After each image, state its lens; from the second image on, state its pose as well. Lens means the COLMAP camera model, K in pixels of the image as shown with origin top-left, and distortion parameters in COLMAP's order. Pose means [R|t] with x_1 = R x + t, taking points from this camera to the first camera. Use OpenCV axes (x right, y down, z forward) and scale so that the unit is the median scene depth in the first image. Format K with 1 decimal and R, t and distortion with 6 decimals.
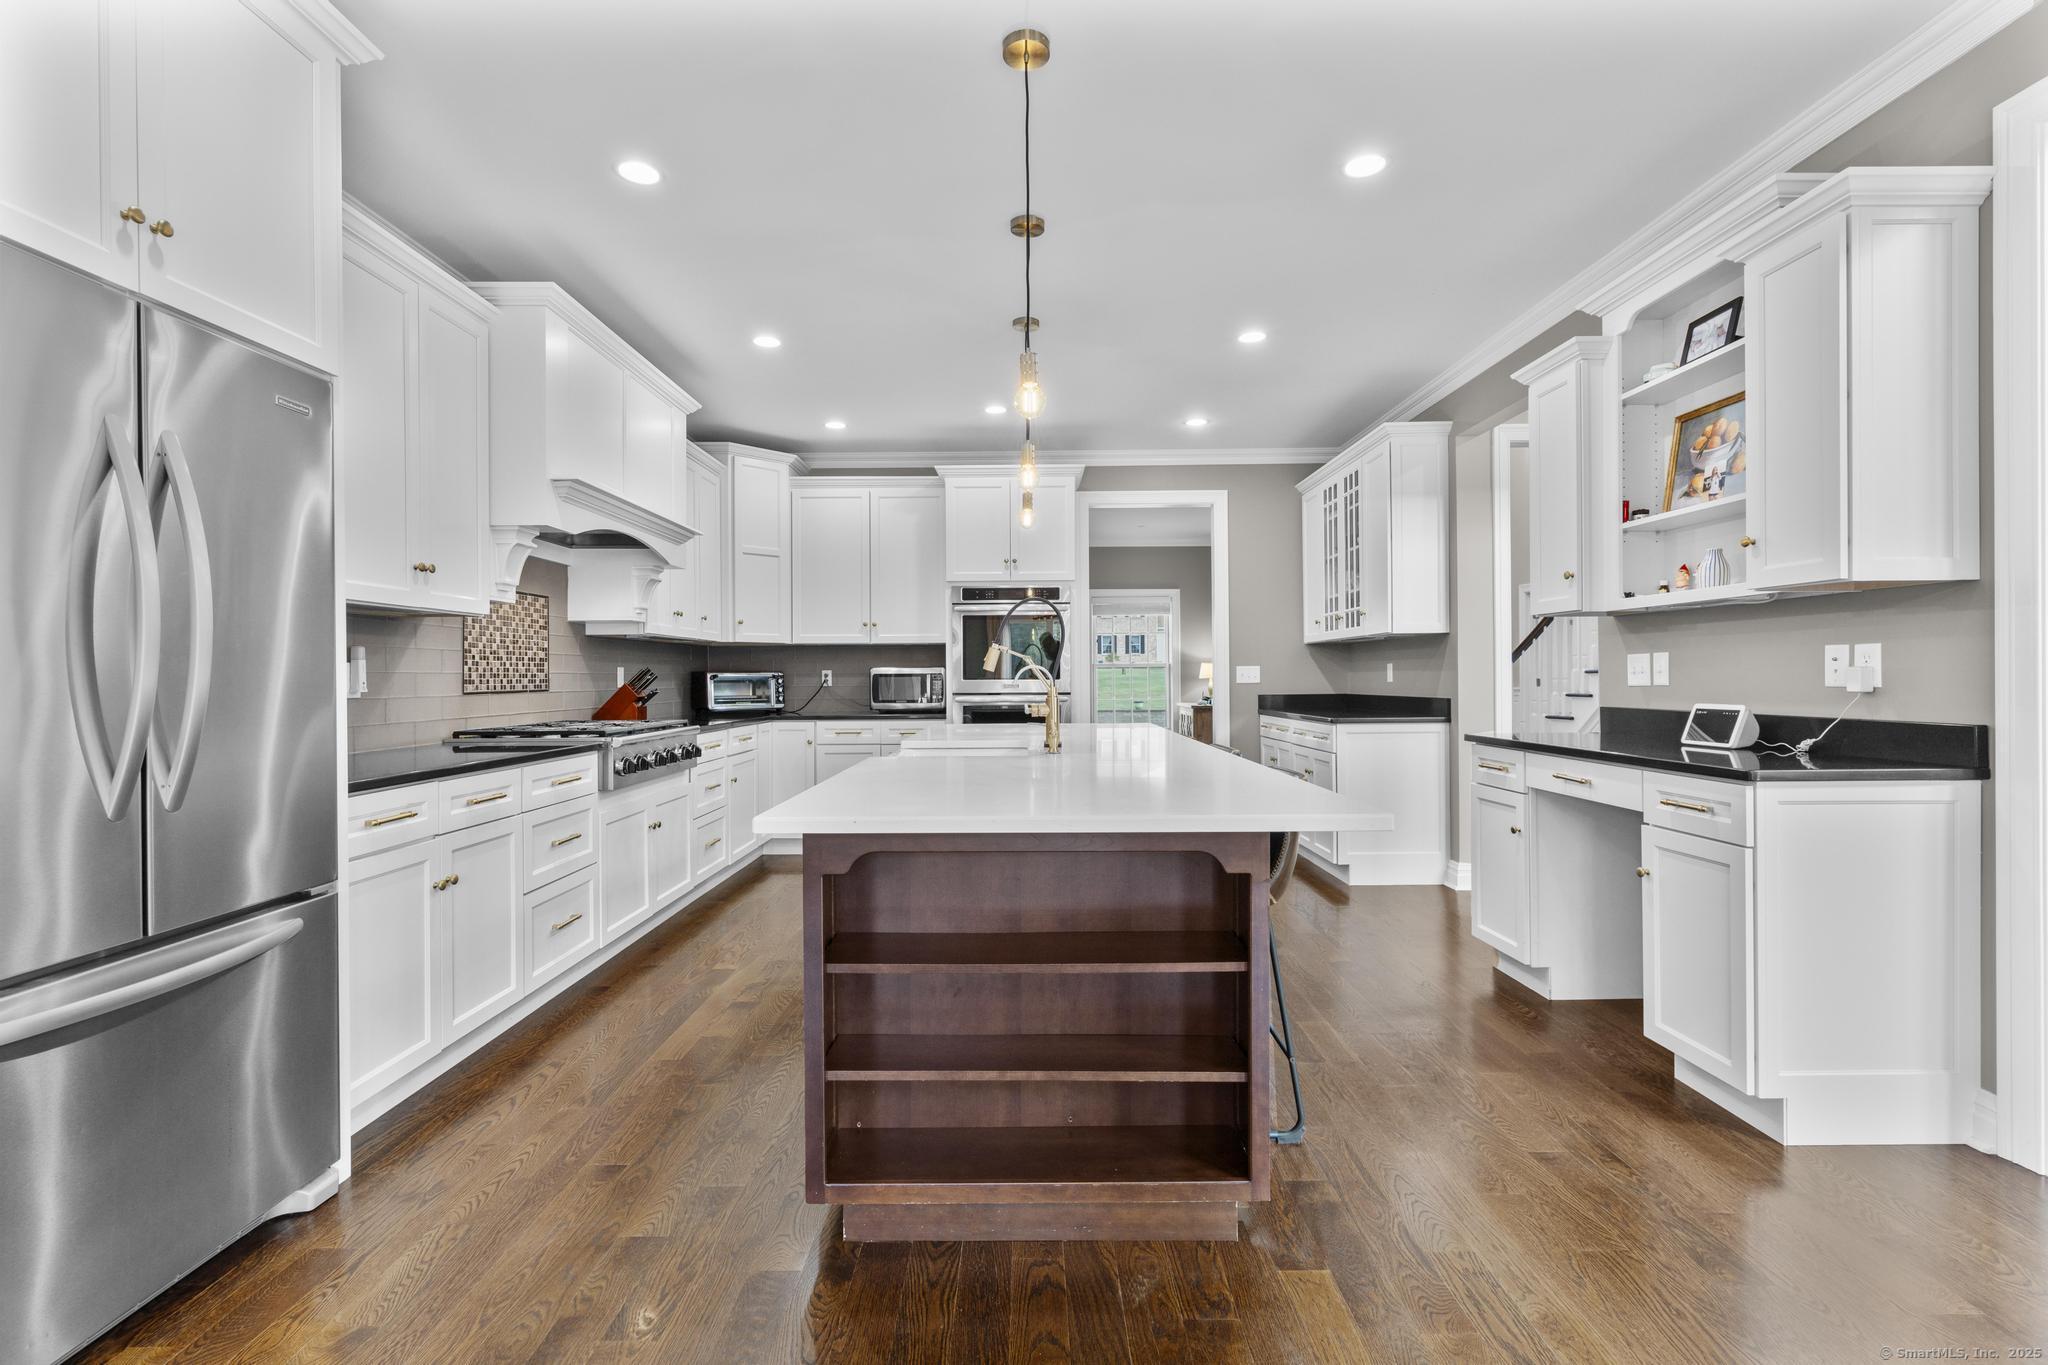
lens RADIAL K [[917.4, 0, 1017.5], [0, 917.4, 678.9], [0, 0, 1]] dist [-0.001185, 0.000852]
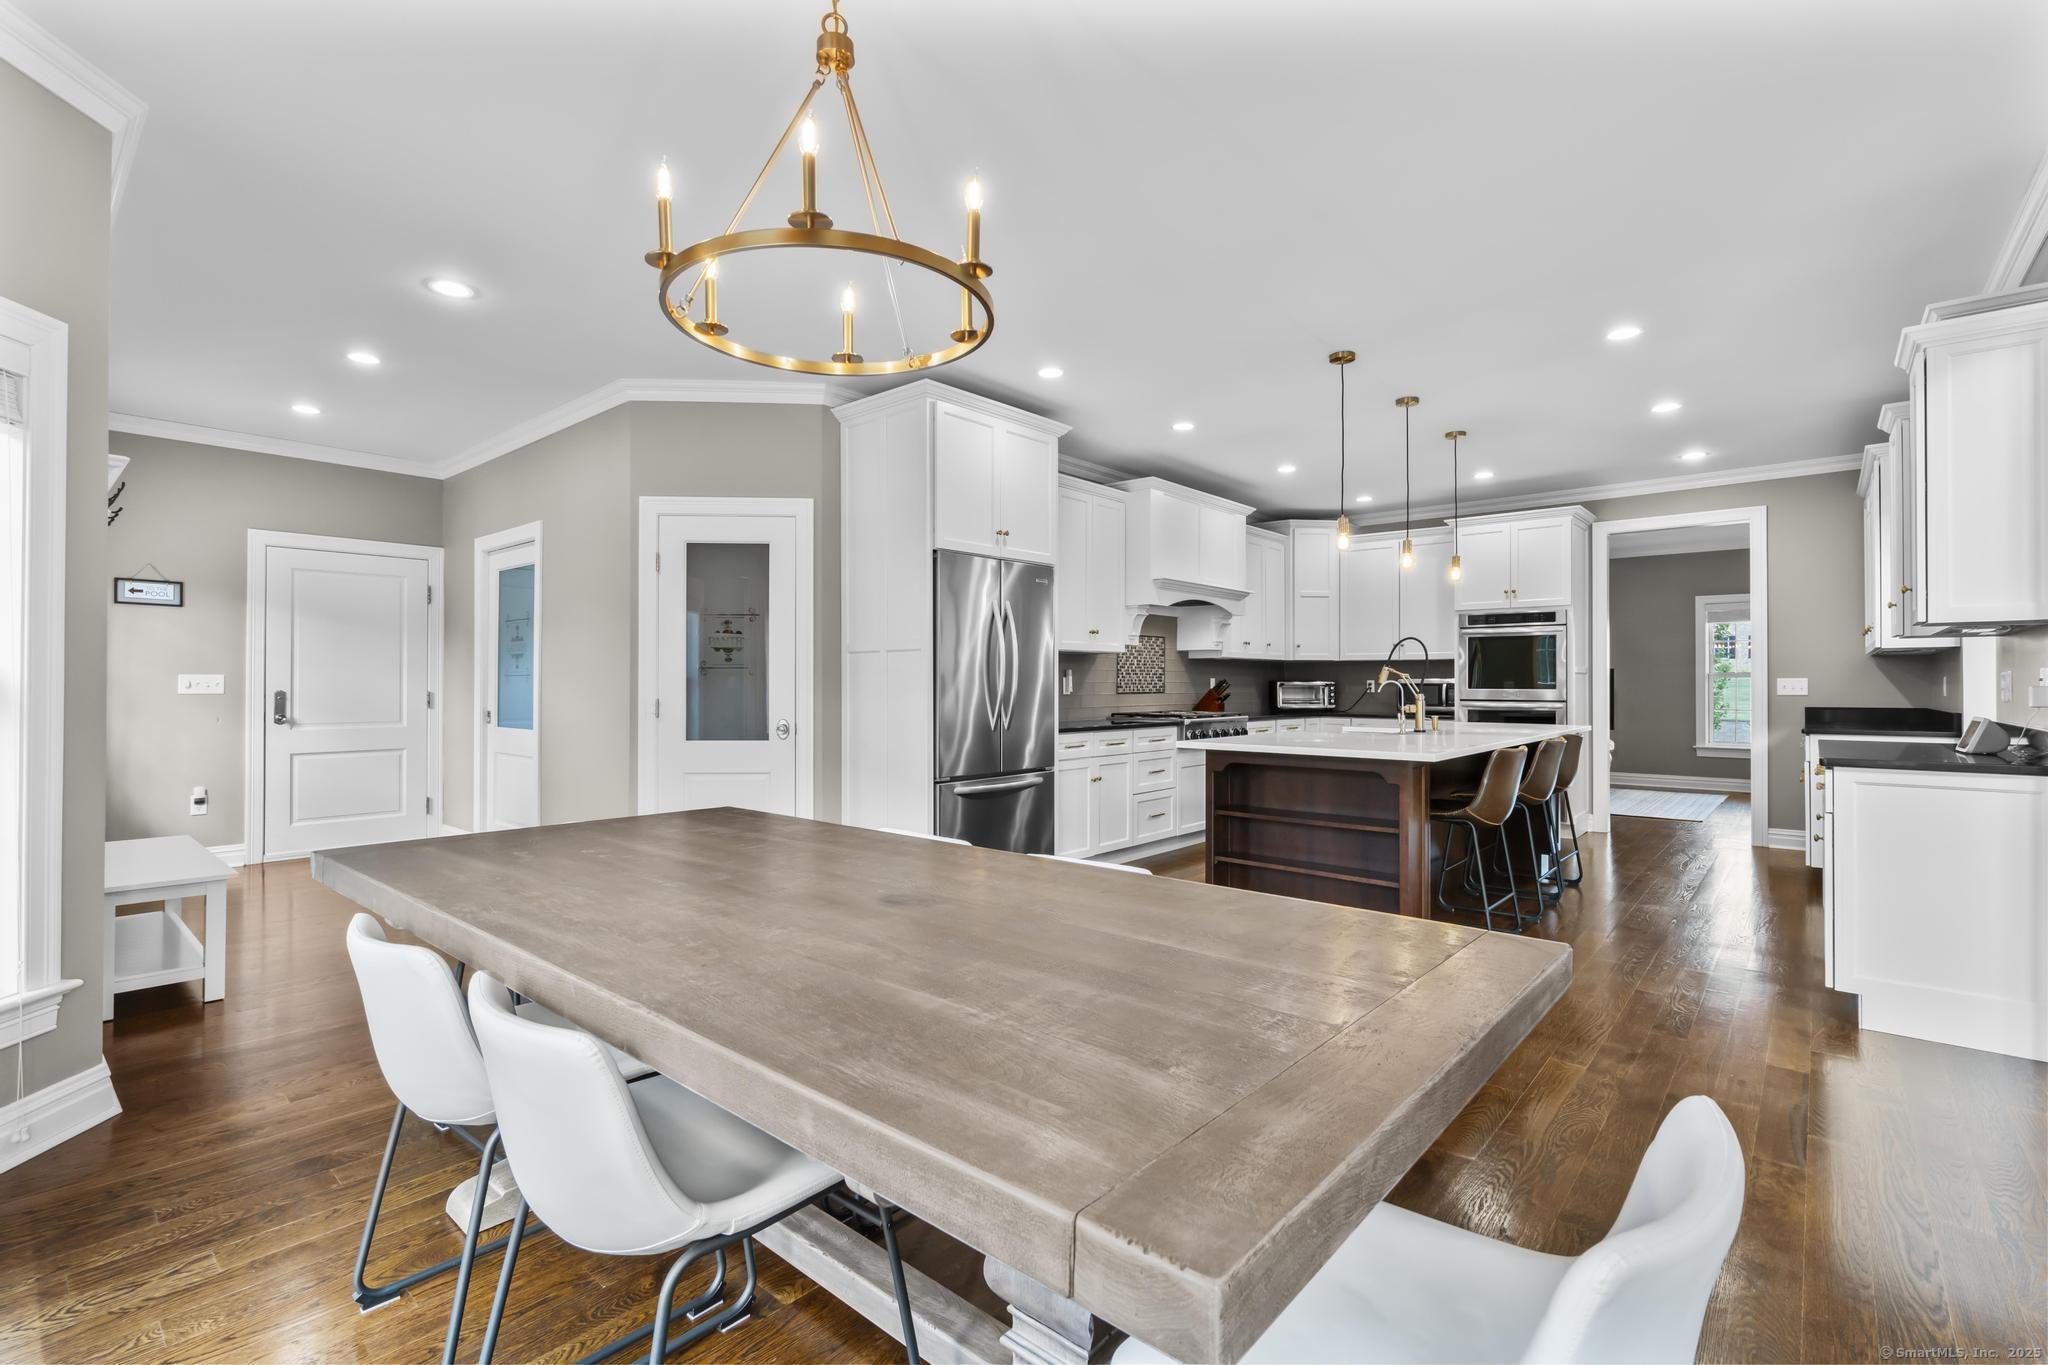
lens RADIAL K [[917.4, 0, 1016.3], [0, 917.4, 683.0], [0, 0, 1]] dist [-0.001185, 0.000852]
pose [[0.754849, 0.006366, -0.655868, 0.381107], [-0.007261, 0.999973, 0.001349, -0.004767], [0.655858, 0.003744, 0.754875, -0.444983]]
